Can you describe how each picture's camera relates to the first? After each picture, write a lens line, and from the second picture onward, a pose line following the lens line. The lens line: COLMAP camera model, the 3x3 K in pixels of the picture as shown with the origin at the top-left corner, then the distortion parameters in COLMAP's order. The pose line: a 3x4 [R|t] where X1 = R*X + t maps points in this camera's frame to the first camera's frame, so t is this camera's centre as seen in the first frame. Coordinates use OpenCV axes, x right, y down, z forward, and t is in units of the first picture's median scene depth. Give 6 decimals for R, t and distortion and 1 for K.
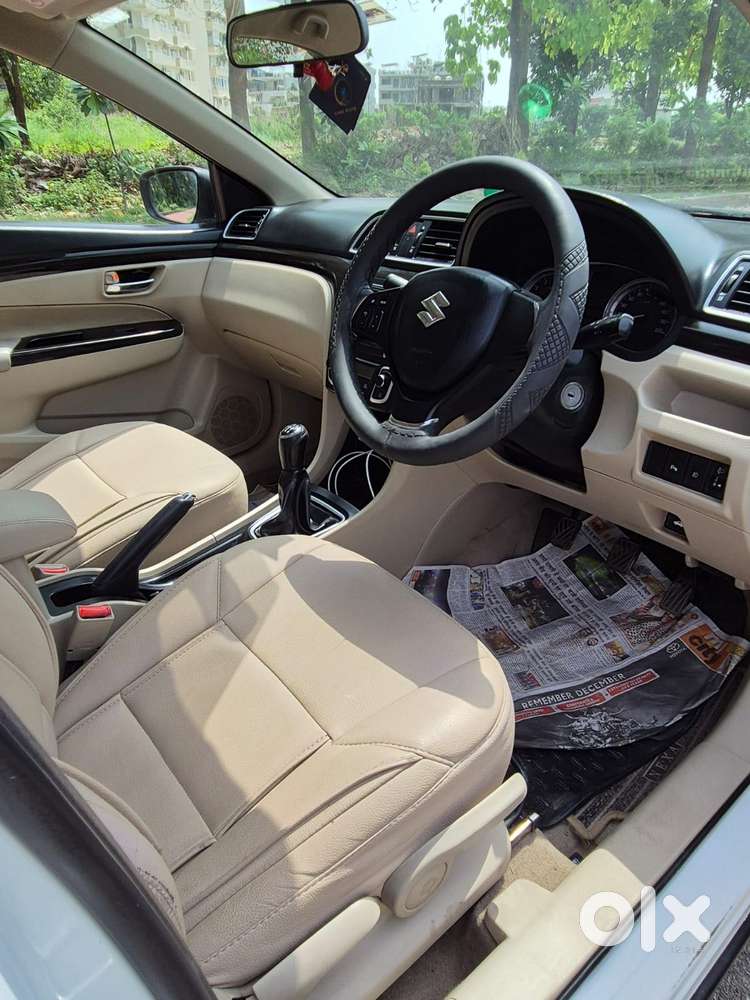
lens RADIAL K [[681.5, 0, 375.0], [0, 681.5, 500.0], [0, 0, 1]] dist [0.009471, 0.003596]
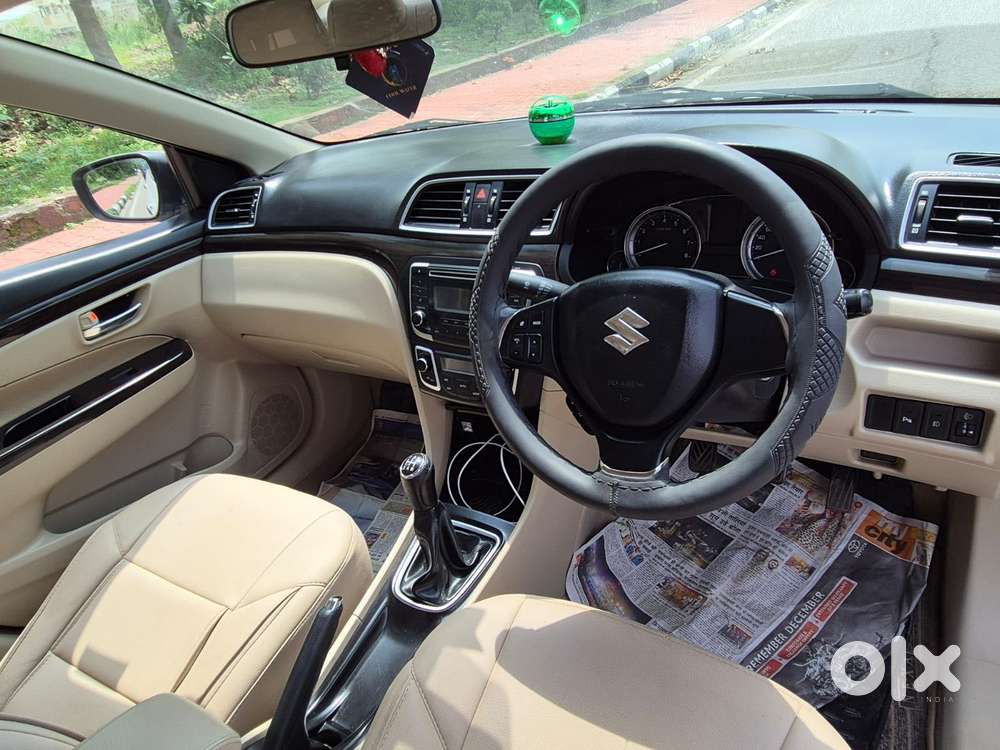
lens RADIAL K [[681.5, 0, 501.6], [0, 681.5, 377.5], [0, 0, 1]] dist [0.009471, 0.003596]
pose [[0.931702, -0.297352, 0.208599, -0.151097], [0.291813, 0.954741, 0.057582, -0.202517], [-0.216280, 0.007223, 0.976305, 0.156651]]
